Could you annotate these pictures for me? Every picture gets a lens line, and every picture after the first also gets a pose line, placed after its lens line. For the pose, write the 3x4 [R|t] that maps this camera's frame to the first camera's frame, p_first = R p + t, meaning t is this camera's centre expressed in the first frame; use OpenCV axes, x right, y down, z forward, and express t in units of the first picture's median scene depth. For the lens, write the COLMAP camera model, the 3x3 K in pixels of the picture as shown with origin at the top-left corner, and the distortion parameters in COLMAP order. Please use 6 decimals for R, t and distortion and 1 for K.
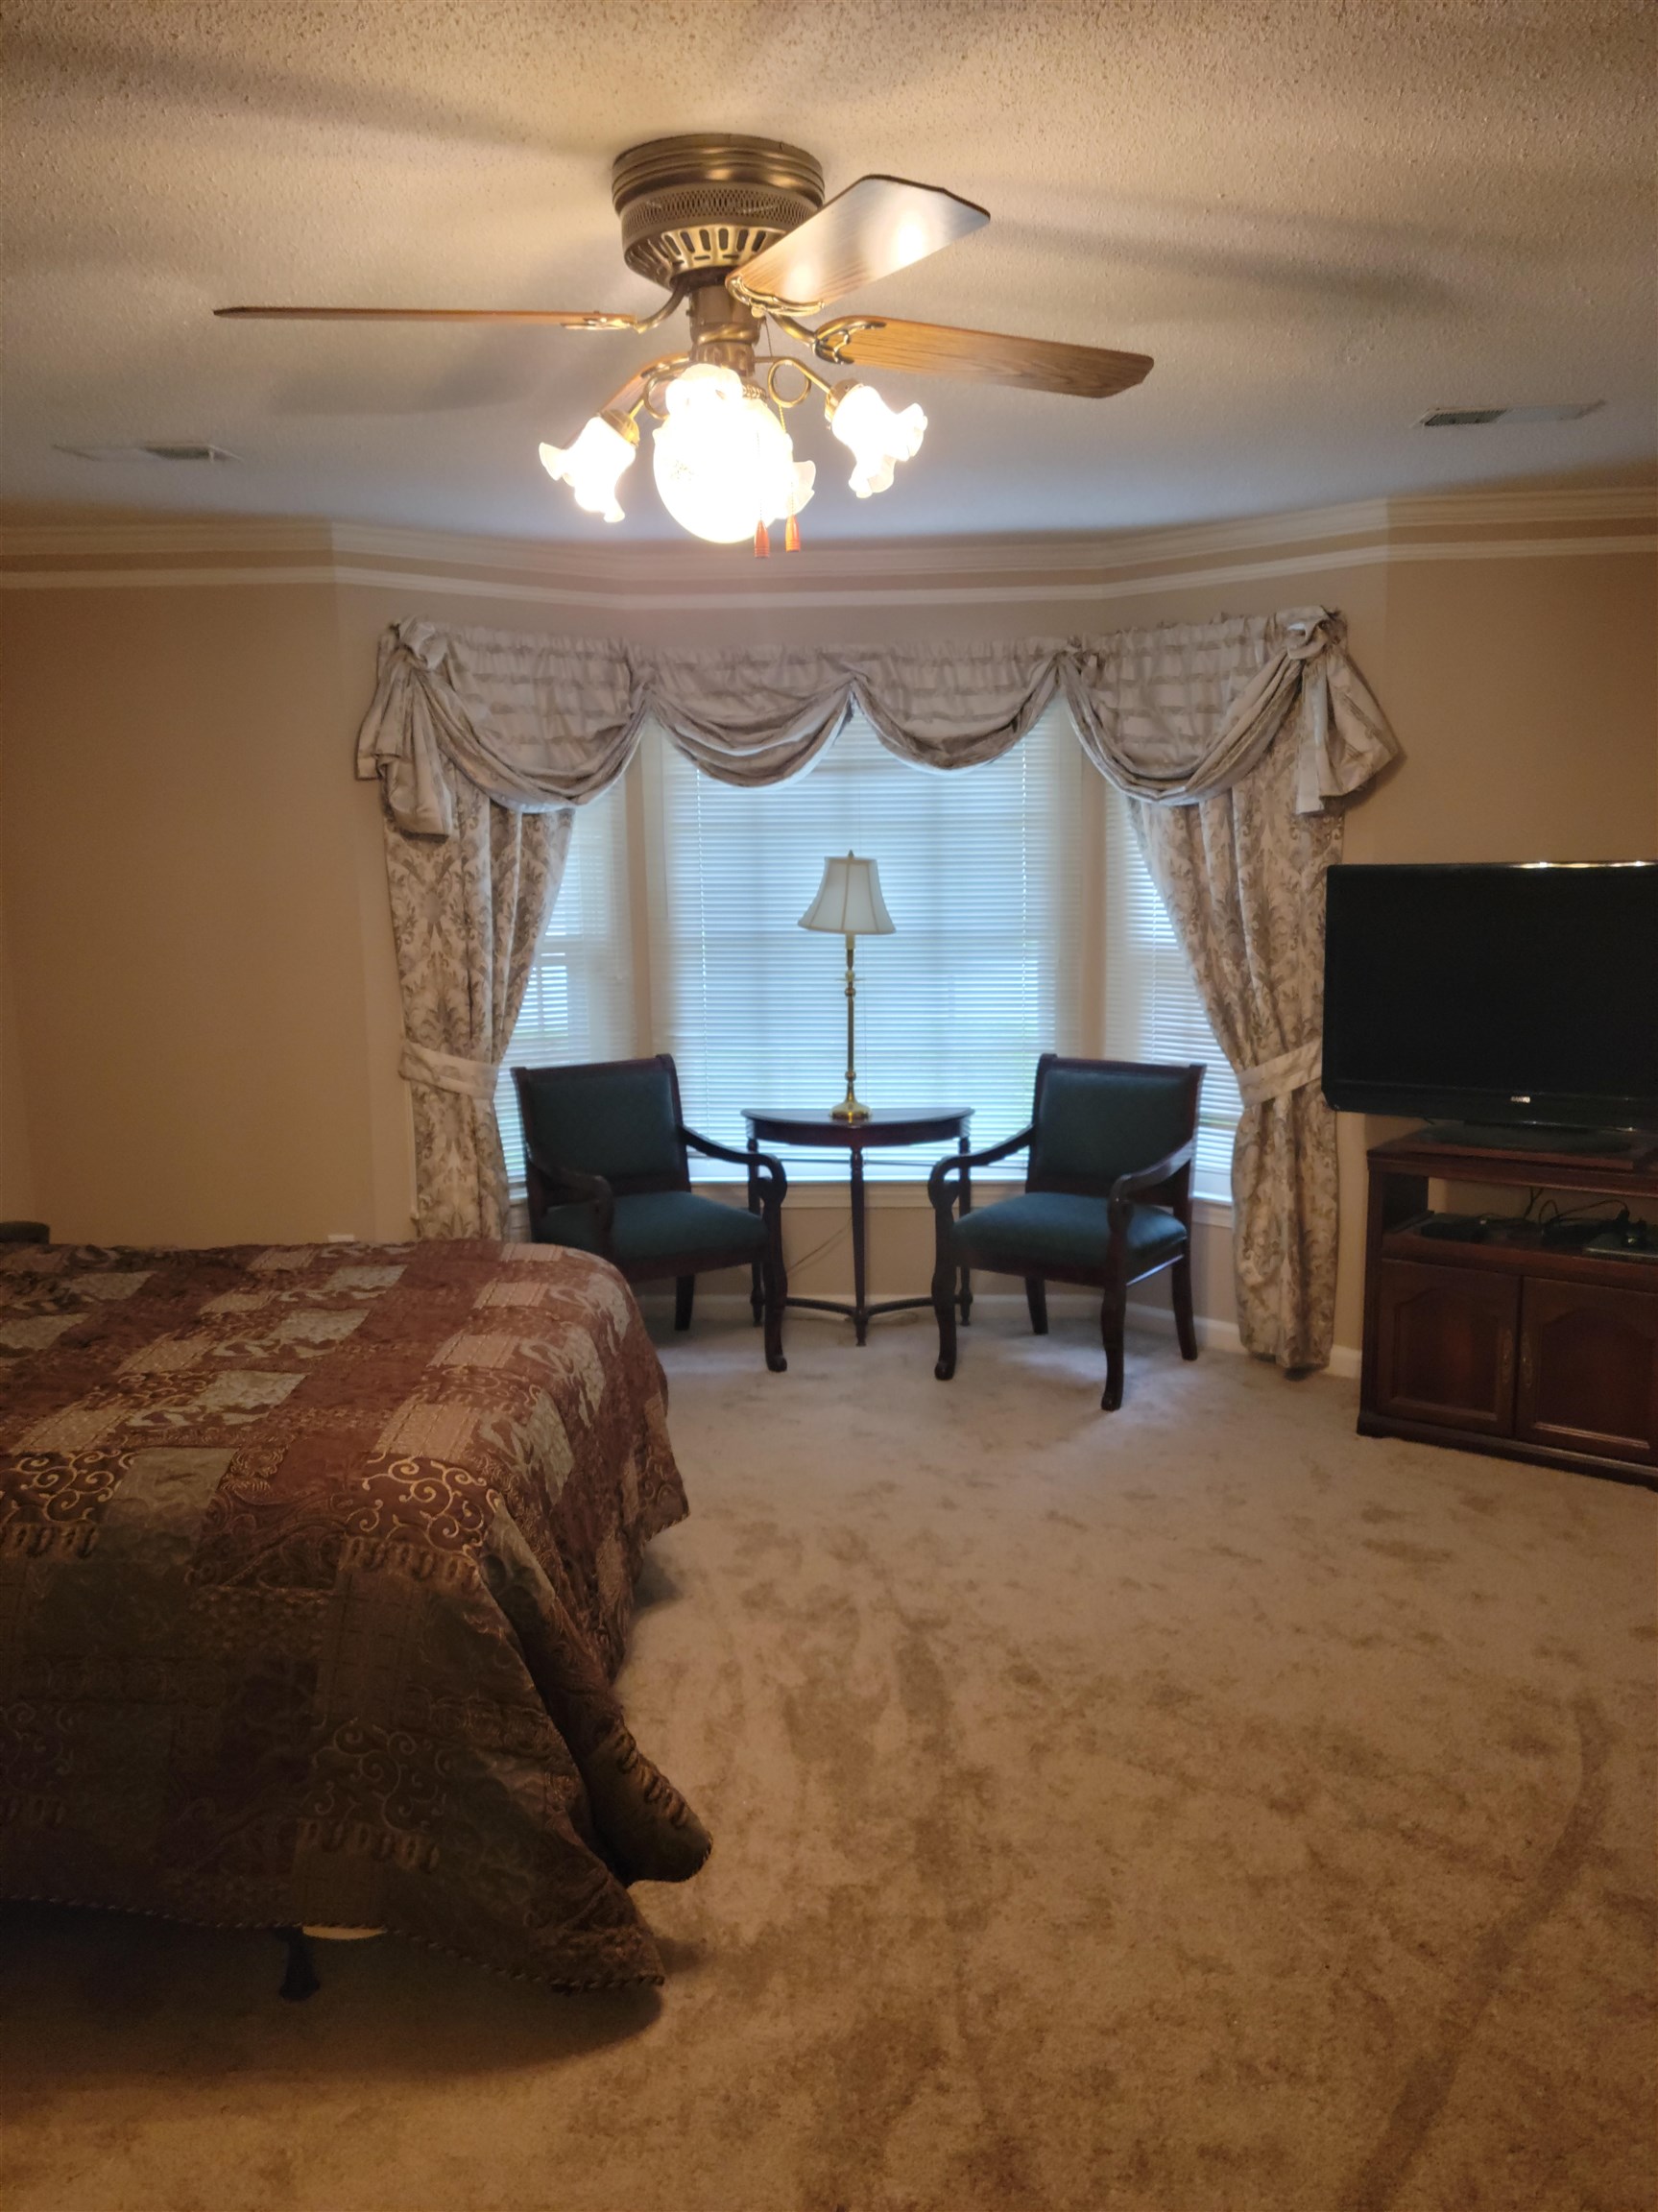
lens RADIAL K [[1702.9, 0, 829.0], [0, 1702.9, 1106.0], [0, 0, 1]] dist [0.037874, 0.000604]
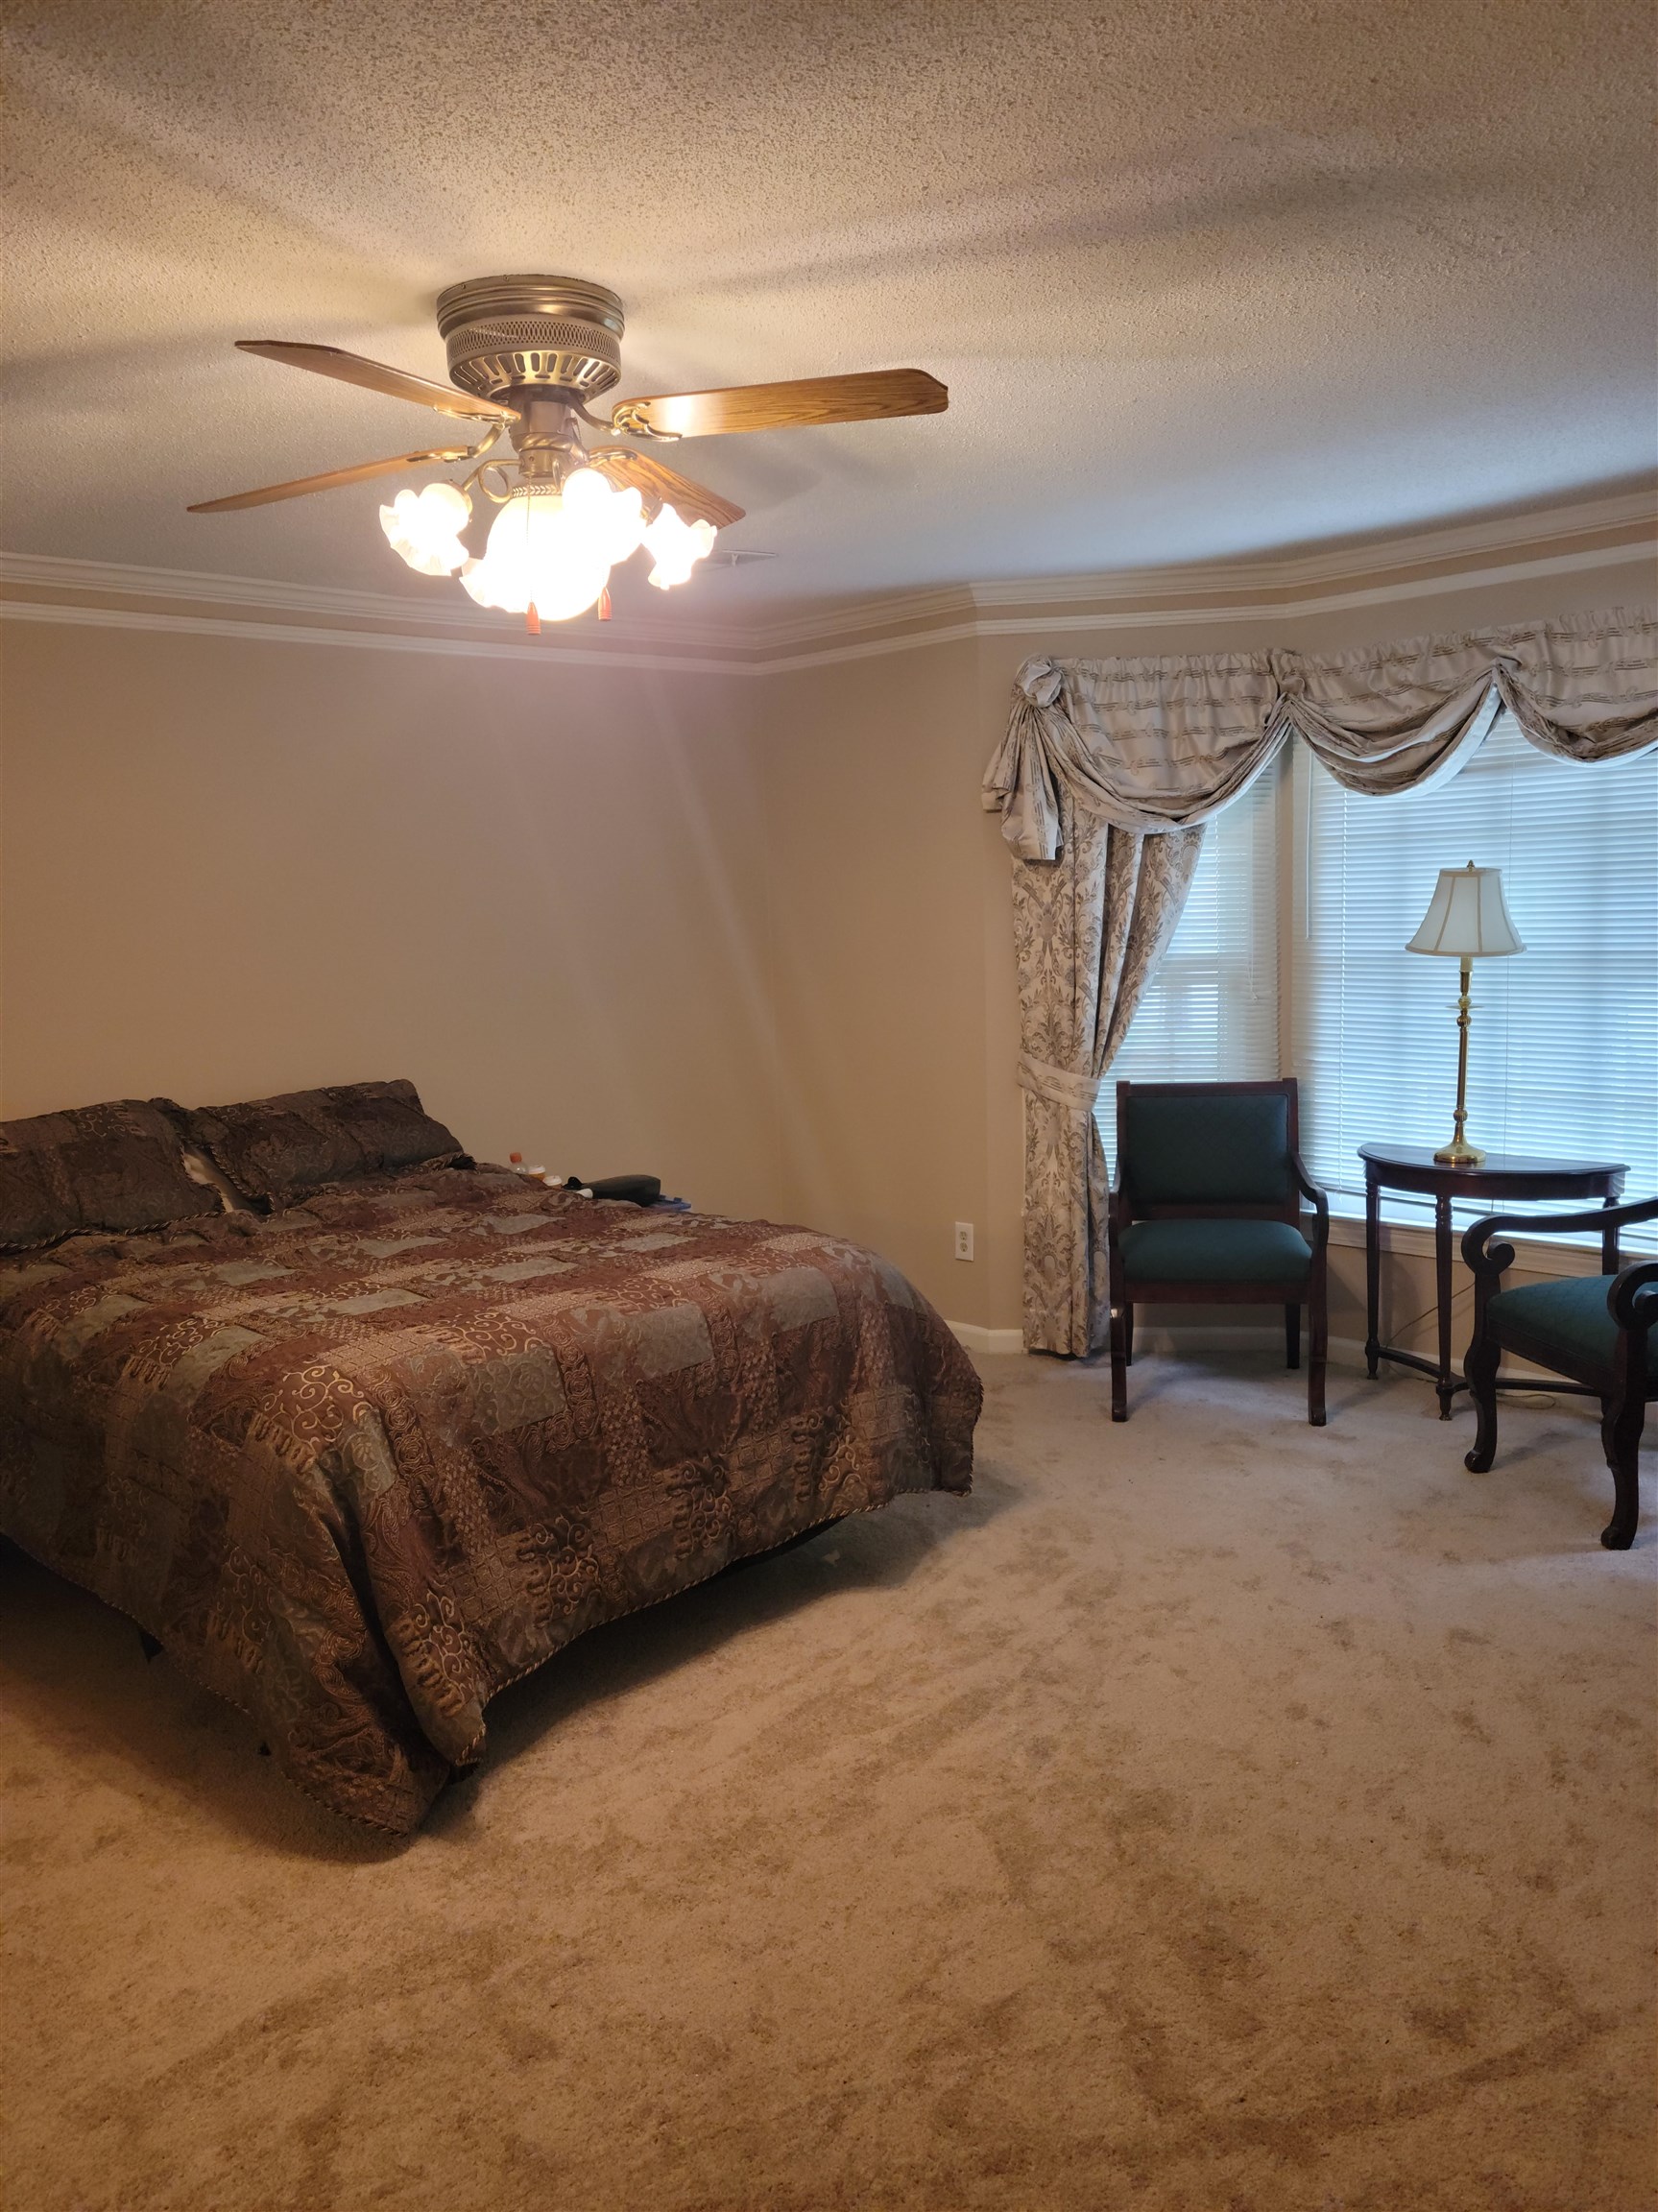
lens RADIAL K [[1674.0, 0, 829.0], [0, 1674.0, 1106.0], [0, 0, 1]] dist [0.062065, -0.092435]
pose [[0.733201, 0.069804, -0.676420, 0.380568], [-0.072239, 0.997084, 0.024592, -0.020673], [0.676164, 0.030833, 0.736105, 0.136769]]
